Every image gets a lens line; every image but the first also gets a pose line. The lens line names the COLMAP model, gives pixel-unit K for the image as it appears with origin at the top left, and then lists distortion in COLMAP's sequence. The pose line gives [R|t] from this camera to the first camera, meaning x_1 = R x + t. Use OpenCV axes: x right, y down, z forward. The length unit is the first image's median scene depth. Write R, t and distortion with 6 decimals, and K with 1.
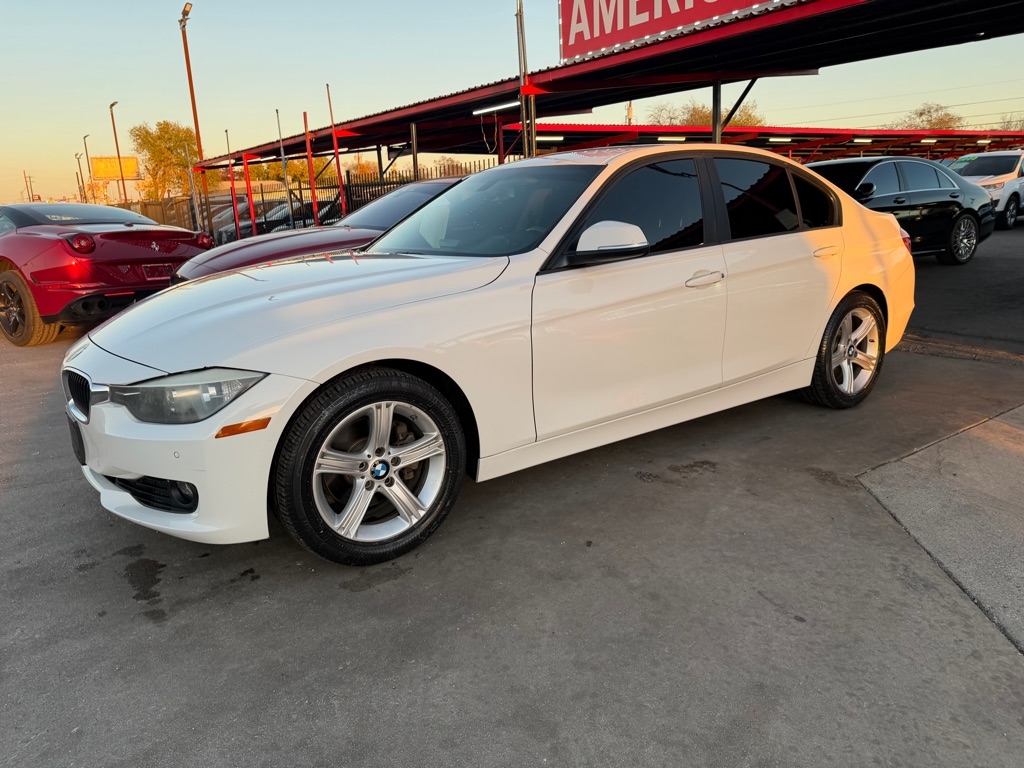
lens RADIAL K [[711.5, 0, 507.8], [0, 711.5, 382.1], [0, 0, 1]] dist [0.015448, -0.023773]
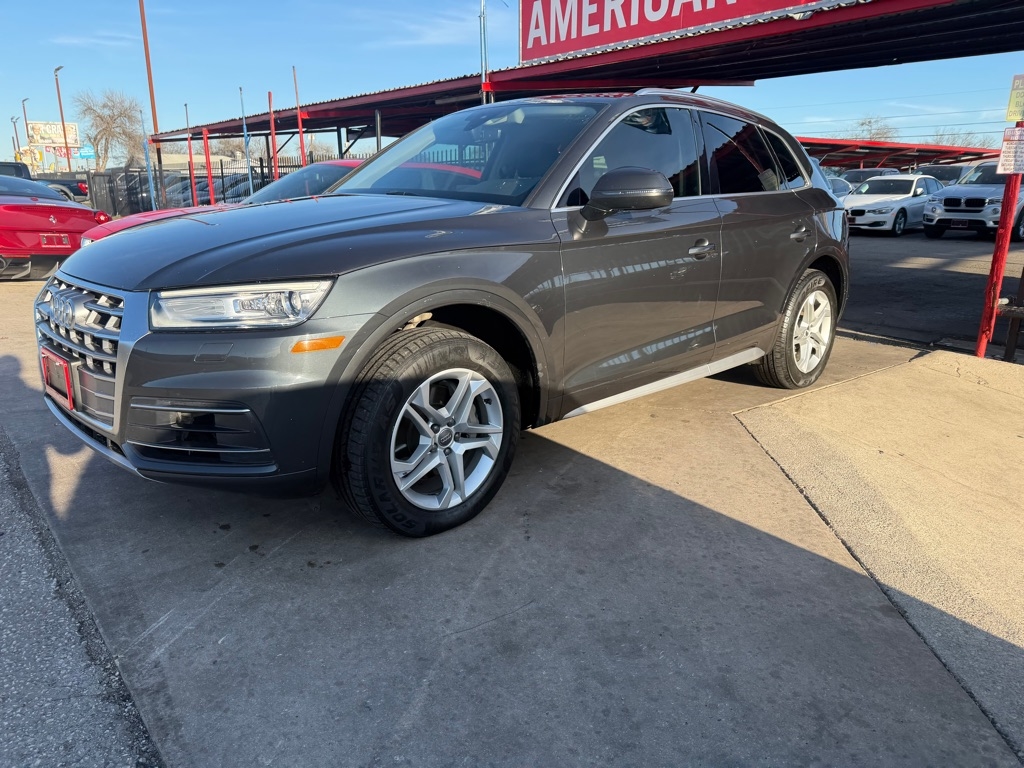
lens RADIAL K [[711.9, 0, 515.3], [0, 711.9, 387.5], [0, 0, 1]] dist [0.006632, -0.017574]
pose [[0.996432, 0.025851, 0.080339, -0.006620], [-0.027604, 0.999403, 0.020786, 0.023537], [-0.079753, -0.022929, 0.996551, -0.093437]]
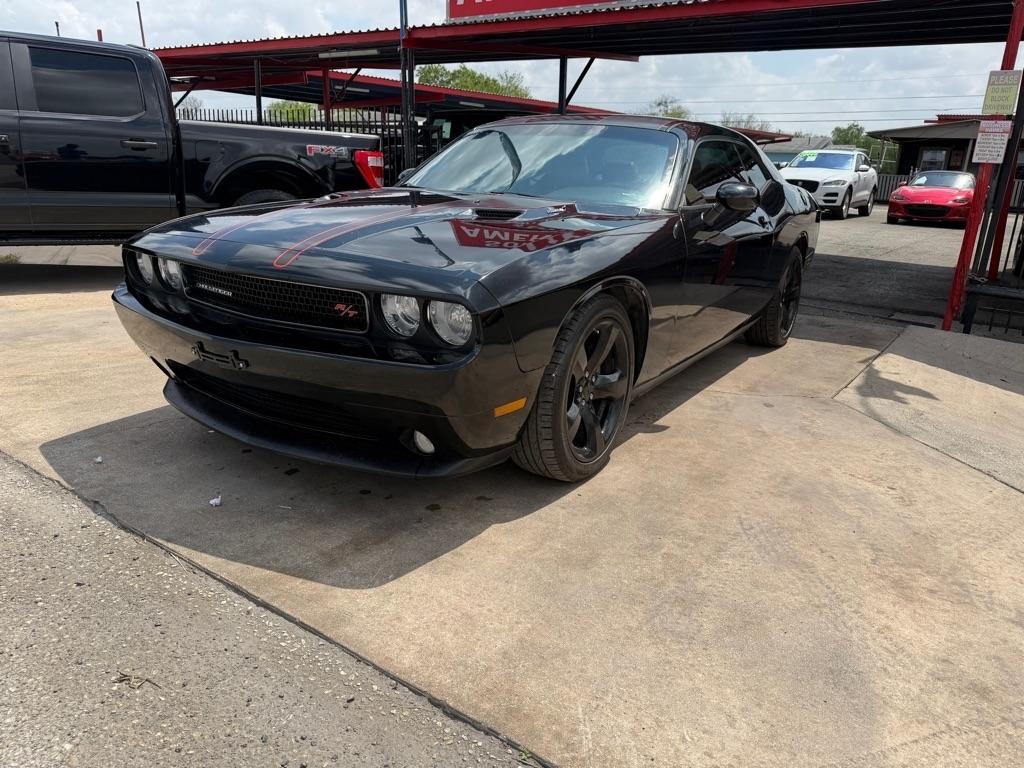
lens RADIAL K [[711.5, 0, 513.4], [0, 711.5, 390.5], [0, 0, 1]] dist [0.015448, -0.023773]
pose [[0.943942, -0.022666, 0.329332, -0.175179], [0.002290, 0.998066, 0.062127, 0.012339], [-0.330103, -0.057890, 0.942168, -0.013957]]
